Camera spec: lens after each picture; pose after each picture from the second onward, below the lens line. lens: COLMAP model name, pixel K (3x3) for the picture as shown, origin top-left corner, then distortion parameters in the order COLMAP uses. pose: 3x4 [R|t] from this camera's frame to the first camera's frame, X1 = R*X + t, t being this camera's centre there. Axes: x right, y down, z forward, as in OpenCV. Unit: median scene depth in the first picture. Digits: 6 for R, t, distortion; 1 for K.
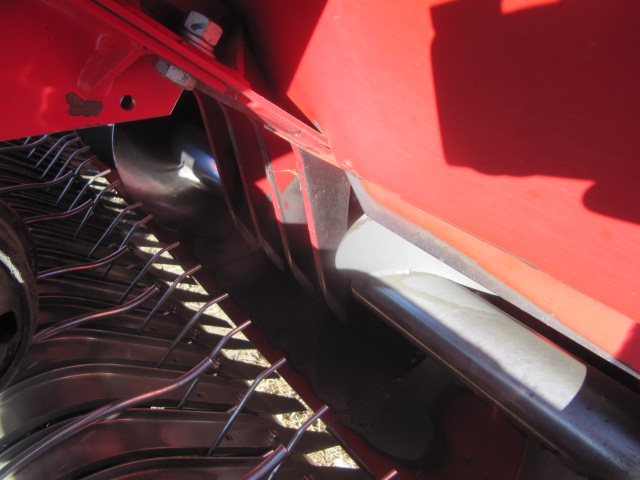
lens RADIAL K [[528.6, 0, 320.0], [0, 528.6, 240.0], [0, 0, 1]] dist [-0.035900, -0.000898]
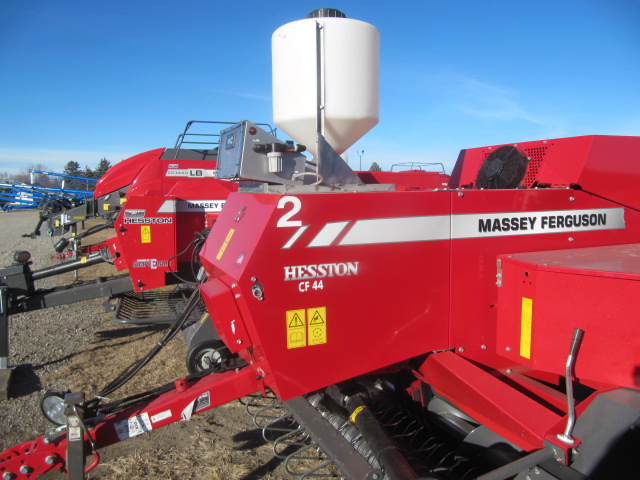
lens RADIAL K [[528.6, 0, 320.0], [0, 528.6, 240.0], [0, 0, 1]] dist [-0.035900, -0.000898]
pose [[0.979707, -0.000564, -0.200437, 0.025825], [-0.083650, 0.907598, -0.411423, 0.594211], [0.182148, 0.419840, 0.889132, -3.253135]]
